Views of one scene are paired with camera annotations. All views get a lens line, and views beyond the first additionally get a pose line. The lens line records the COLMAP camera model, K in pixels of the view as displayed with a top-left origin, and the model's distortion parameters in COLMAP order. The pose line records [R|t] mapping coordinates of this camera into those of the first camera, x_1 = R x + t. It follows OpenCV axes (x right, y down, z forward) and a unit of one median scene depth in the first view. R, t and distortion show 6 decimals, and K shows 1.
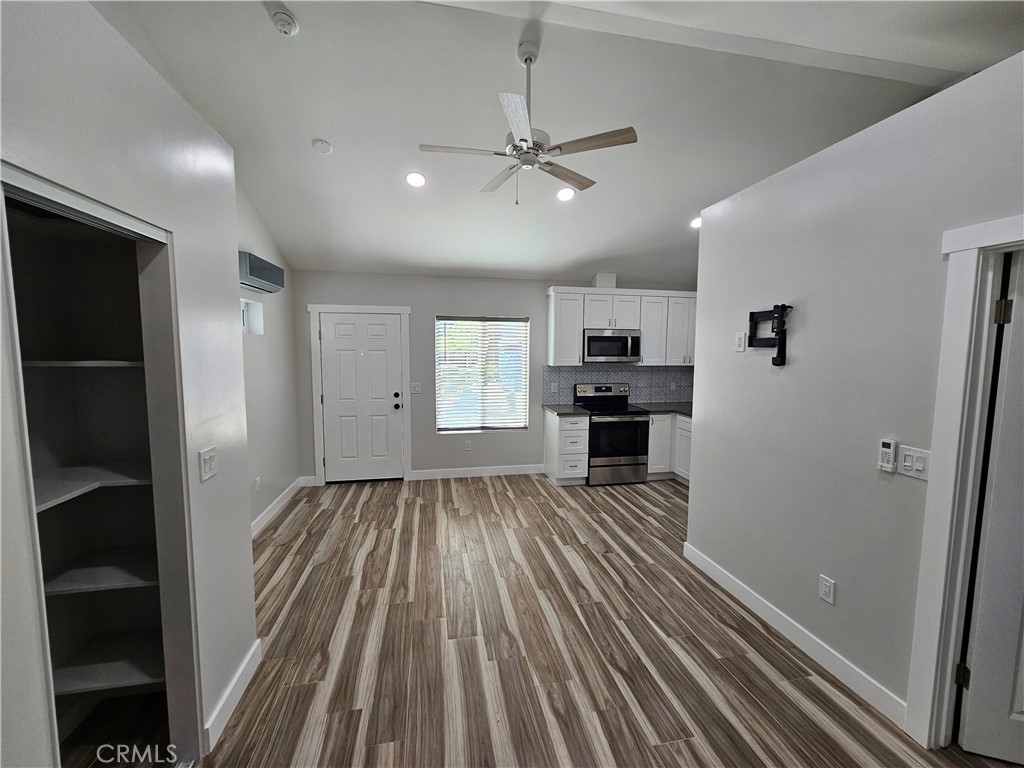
lens RADIAL K [[419.6, 0, 516.0], [0, 419.6, 382.0], [0, 0, 1]] dist [-0.000238, -0.000050]
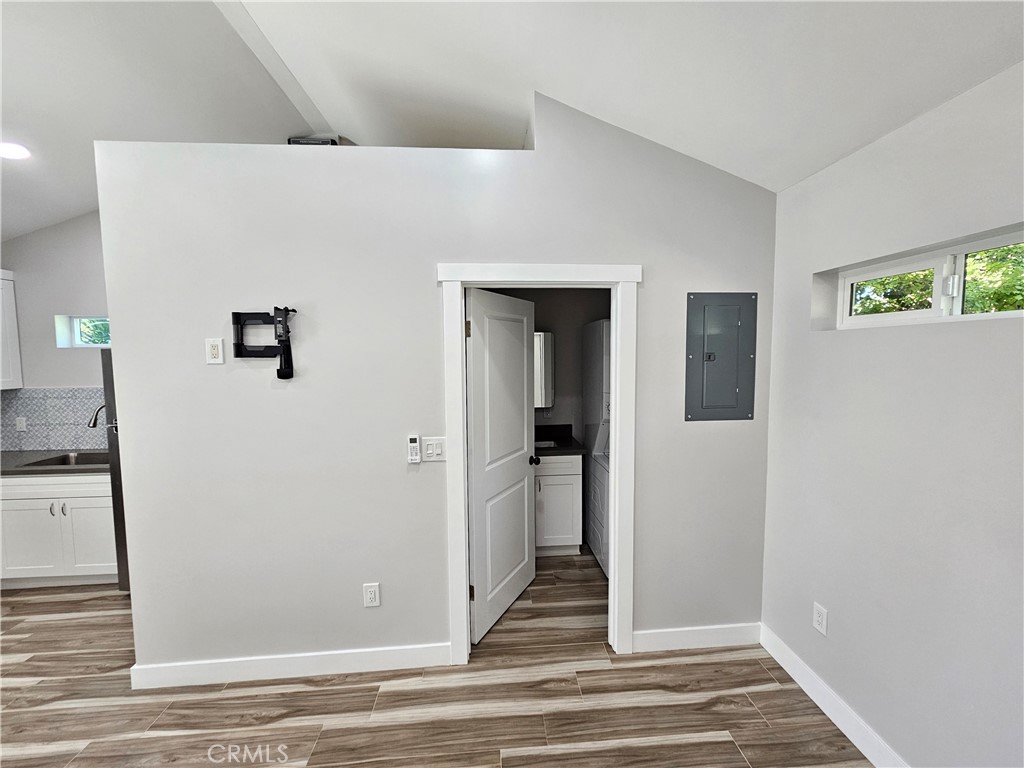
lens RADIAL K [[419.6, 0, 516.0], [0, 419.6, 382.0], [0, 0, 1]] dist [-0.000238, -0.000050]
pose [[0.132725, -0.078993, 0.988000, -0.127224], [0.096367, 0.993125, 0.066457, -0.036403], [-0.986457, 0.086390, 0.139425, 0.350567]]
